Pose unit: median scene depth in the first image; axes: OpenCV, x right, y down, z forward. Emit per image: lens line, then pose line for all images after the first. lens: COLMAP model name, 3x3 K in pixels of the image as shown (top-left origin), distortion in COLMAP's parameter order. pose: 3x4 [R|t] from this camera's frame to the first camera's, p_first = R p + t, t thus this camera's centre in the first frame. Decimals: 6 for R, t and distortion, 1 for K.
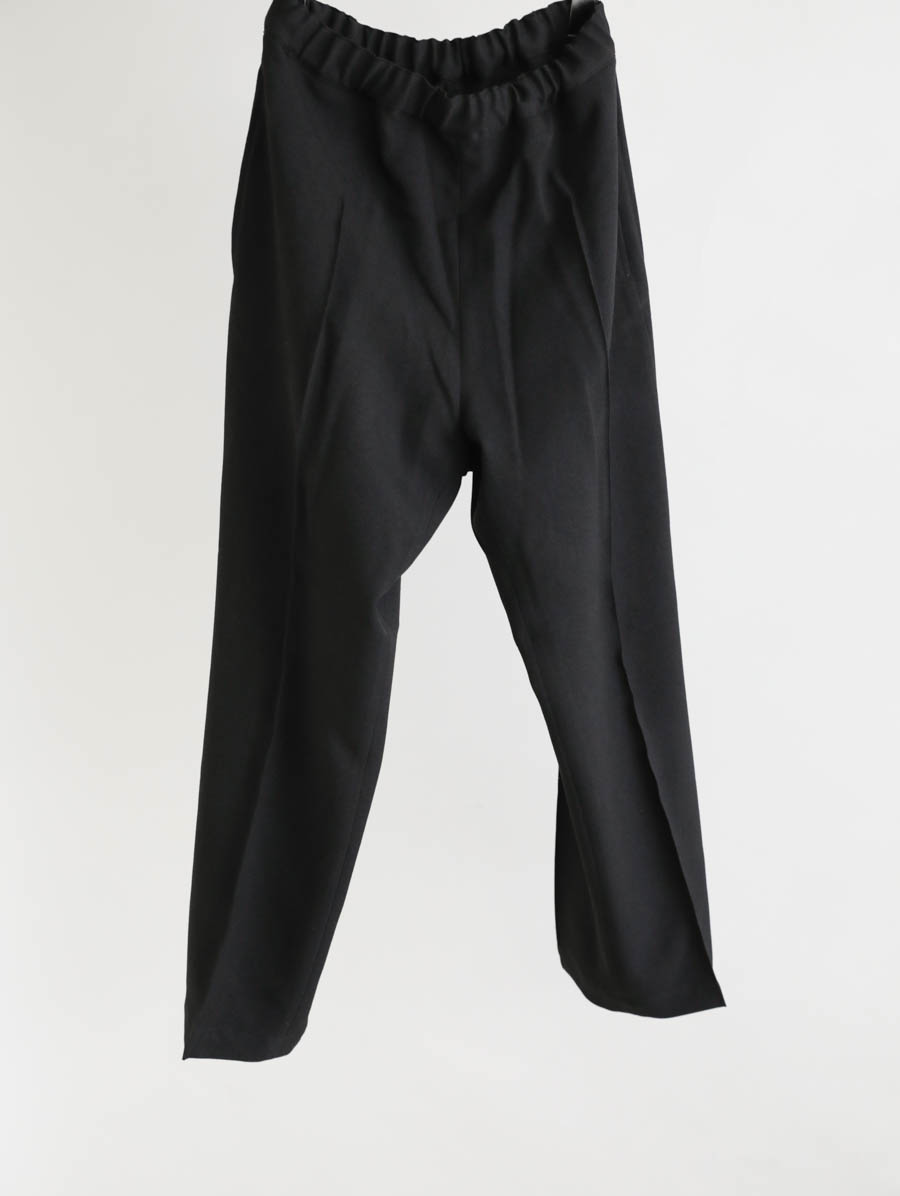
lens RADIAL K [[1771.4, 0, 450.0], [0, 1771.4, 598.0], [0, 0, 1]] dist [0.021504, 0.101453]
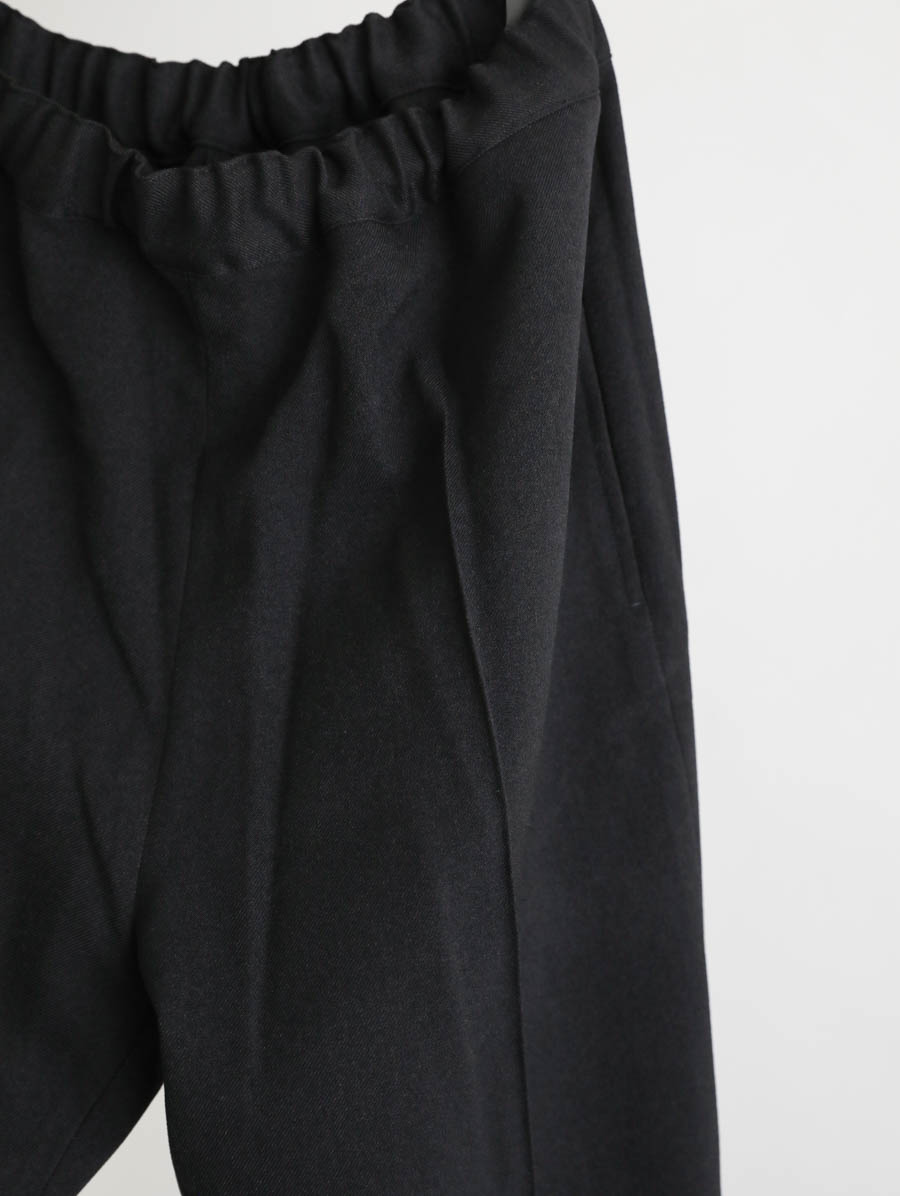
lens RADIAL K [[1771.4, 0, 450.0], [0, 1771.4, 598.0], [0, 0, 1]] dist [0.021504, 0.101453]
pose [[0.965049, 0.062154, -0.254592, 0.175024], [-0.093596, 0.989142, -0.113301, -0.138847], [0.244786, 0.133170, 0.960388, 0.613067]]
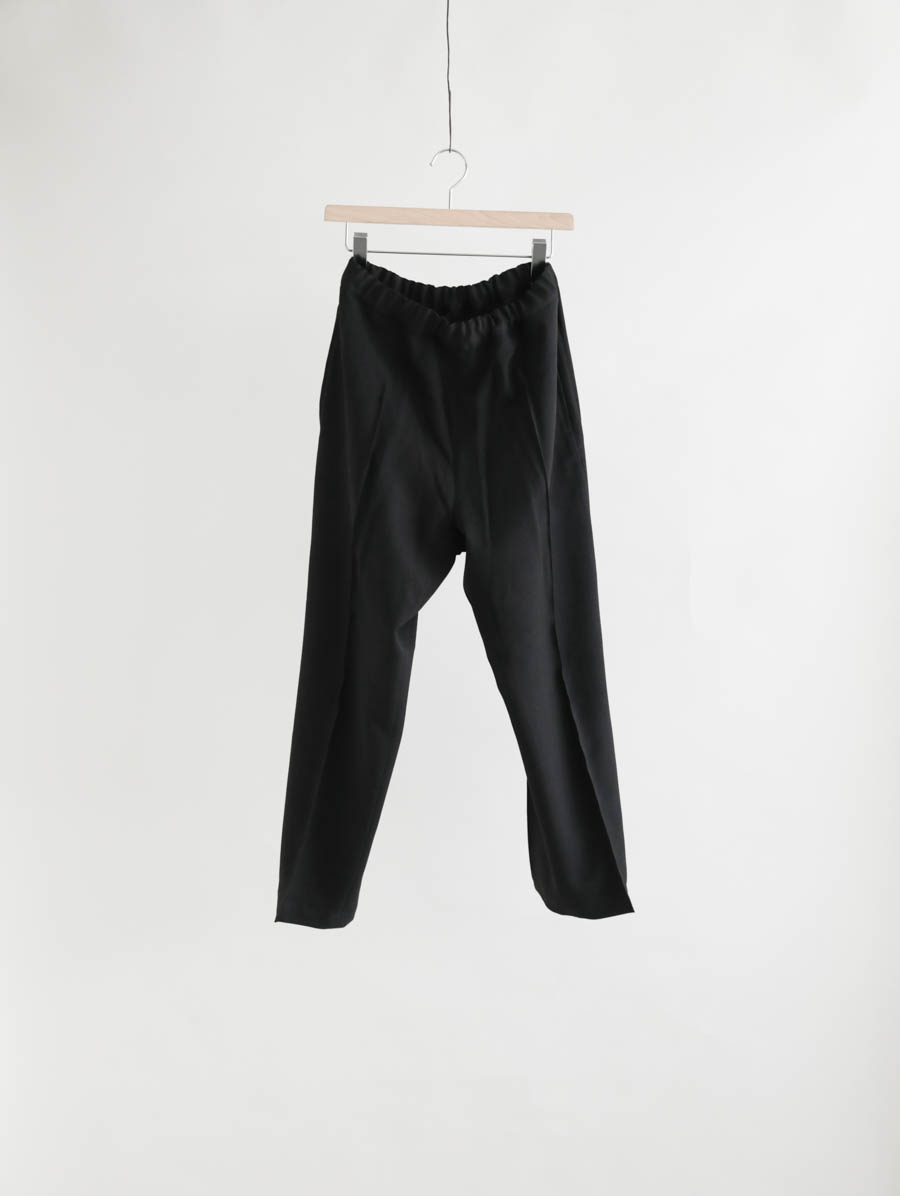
lens RADIAL K [[1771.4, 0, 450.0], [0, 1771.4, 598.0], [0, 0, 1]] dist [0.021504, 0.101453]
pose [[0.992183, 0.022730, -0.122706, 0.201816], [-0.030914, 0.997392, -0.065213, 0.076055], [0.120904, 0.068497, 0.990298, -0.591022]]
